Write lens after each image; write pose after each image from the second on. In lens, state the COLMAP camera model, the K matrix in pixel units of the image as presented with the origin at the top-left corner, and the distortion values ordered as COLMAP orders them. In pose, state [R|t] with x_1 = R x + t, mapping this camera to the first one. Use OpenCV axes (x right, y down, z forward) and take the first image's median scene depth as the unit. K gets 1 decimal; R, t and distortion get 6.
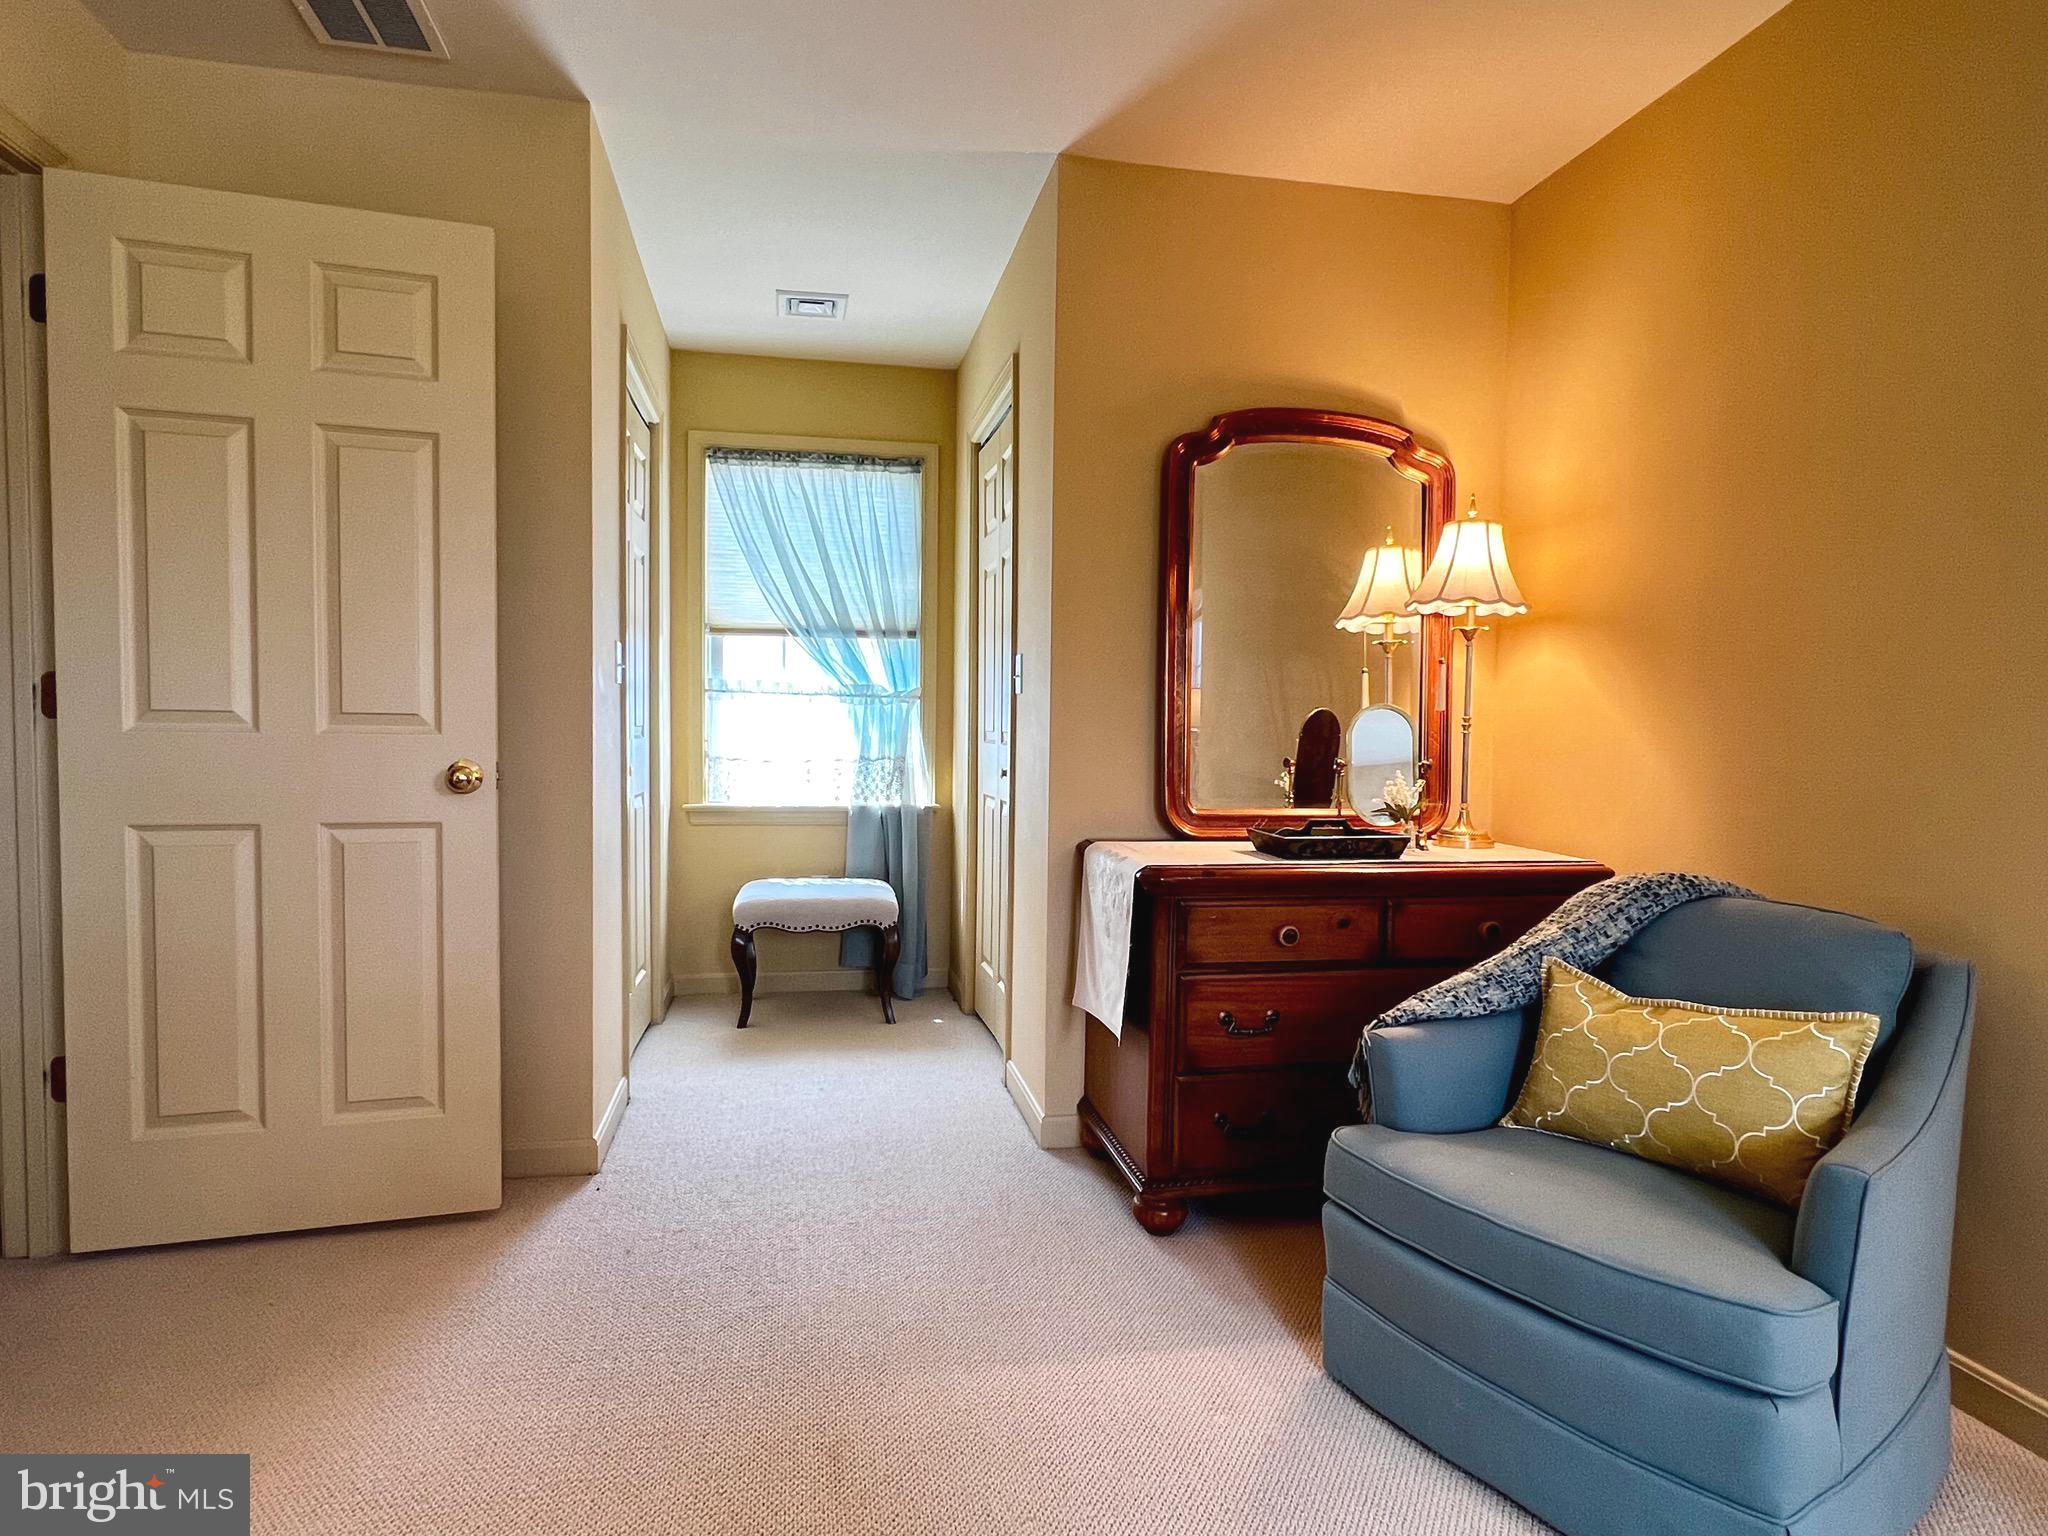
lens RADIAL K [[1133.0, 0, 1018.5], [0, 1133.0, 777.9], [0, 0, 1]] dist [-0.001510, 0.001216]
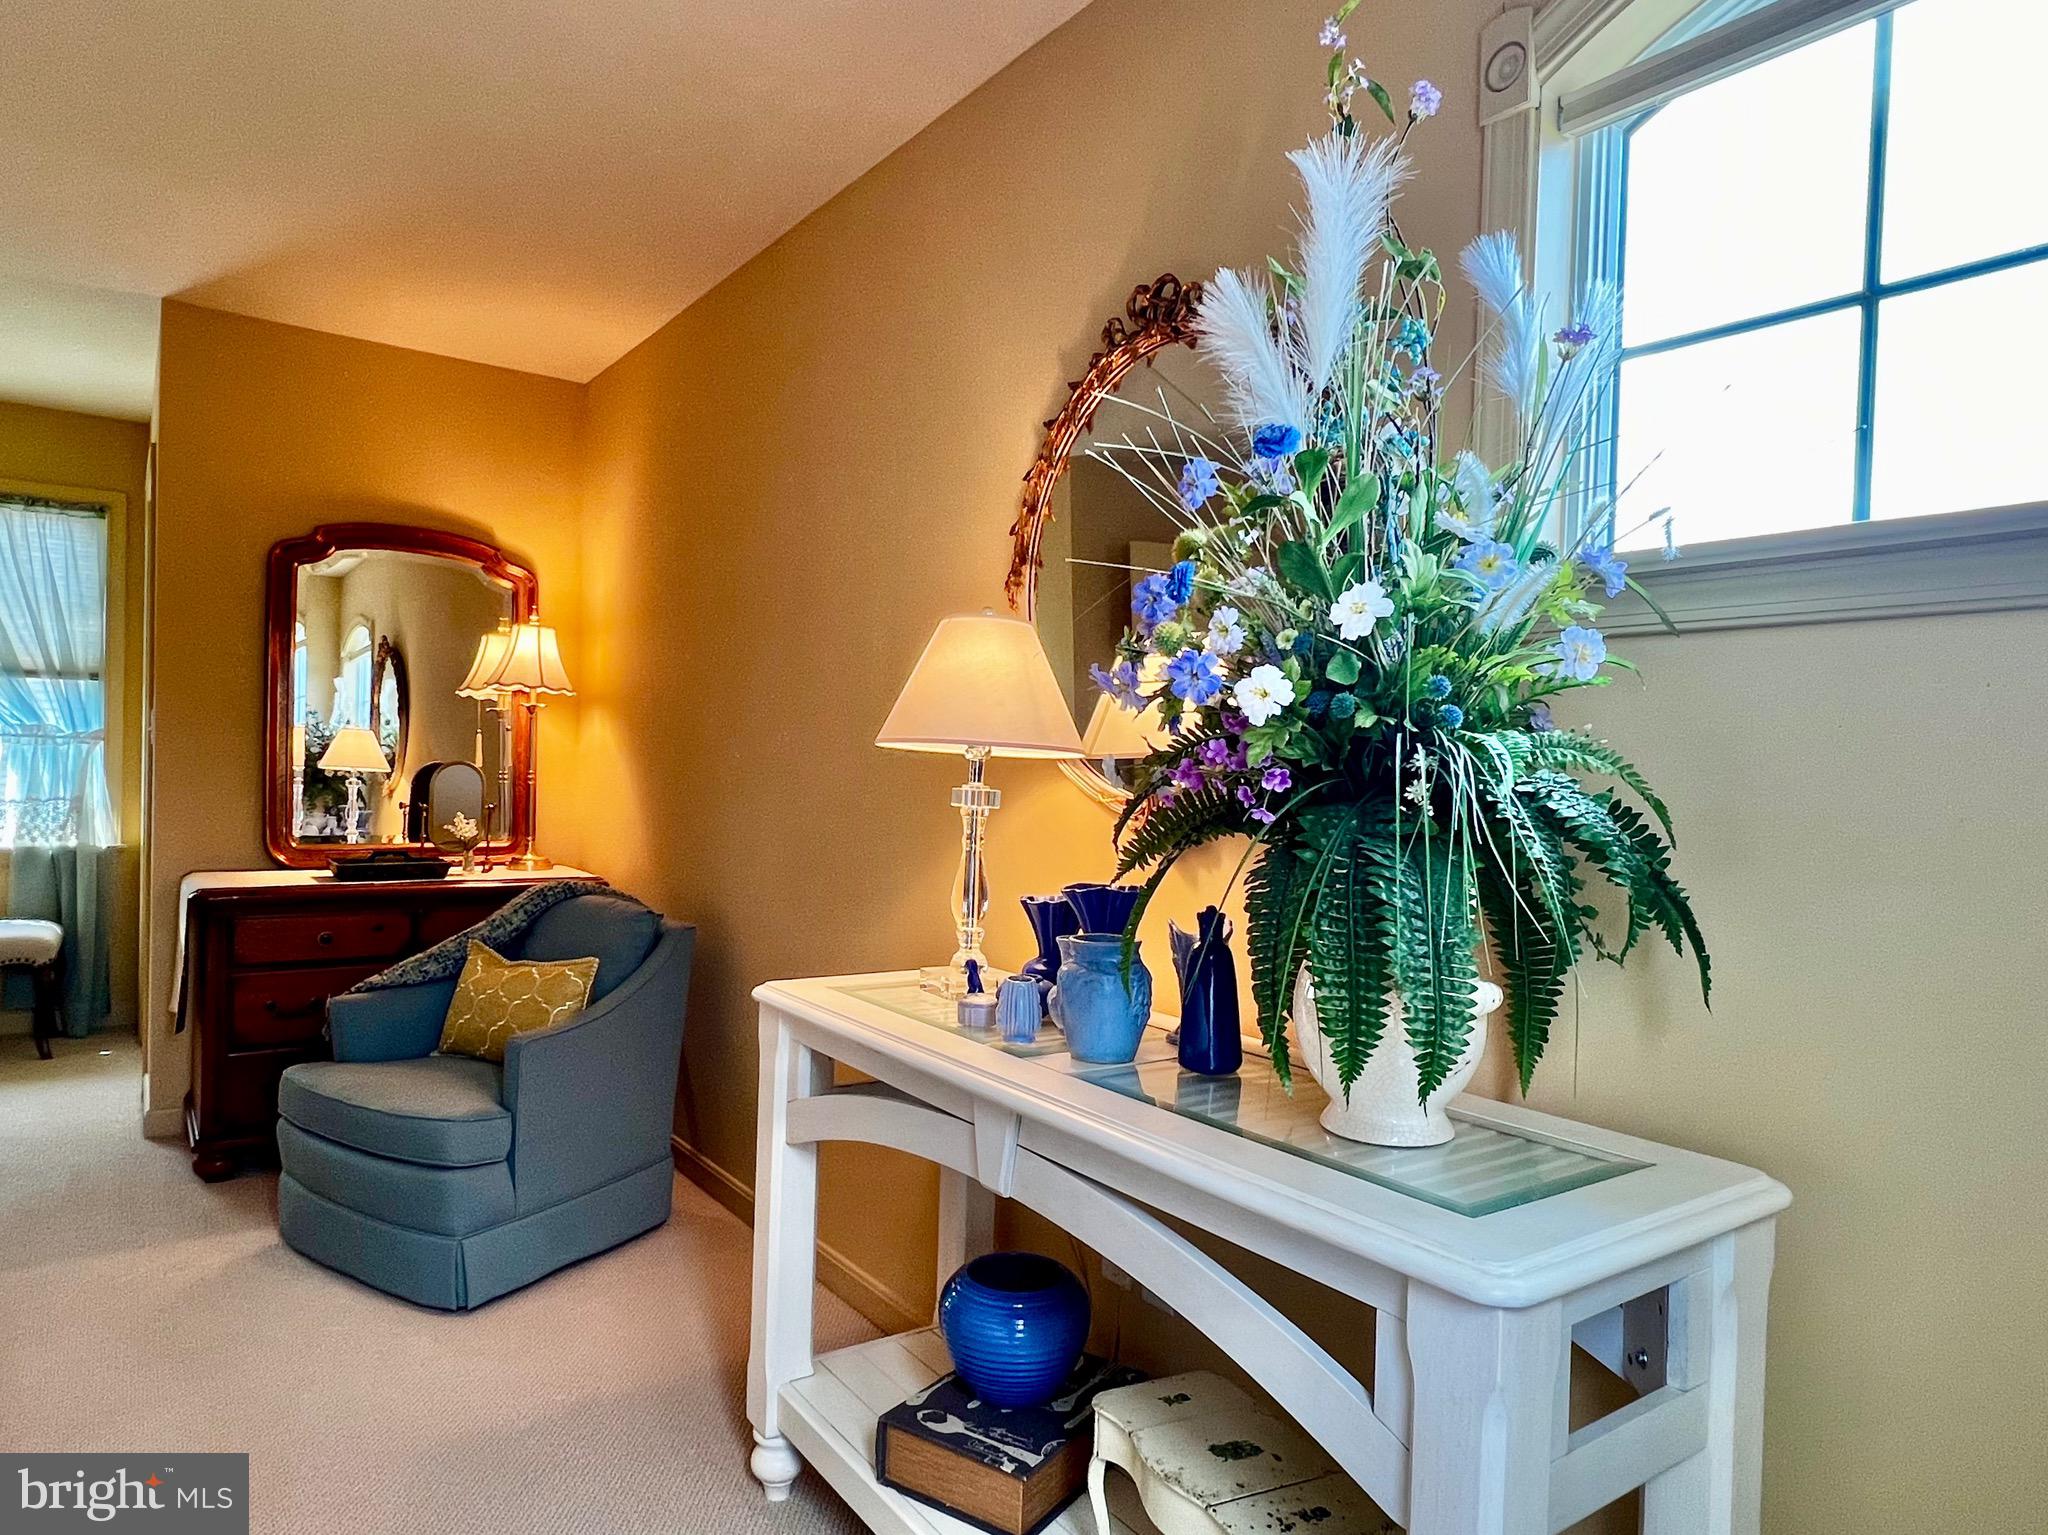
lens RADIAL K [[1232.0, 0, 1025.4], [0, 1232.0, 787.8], [0, 0, 1]] dist [0.000027, -0.000416]
pose [[0.909004, 0.004675, 0.416761, 0.287340], [0.003453, 0.999818, -0.018748, -0.004854], [-0.416773, 0.018481, 0.908823, -0.487362]]
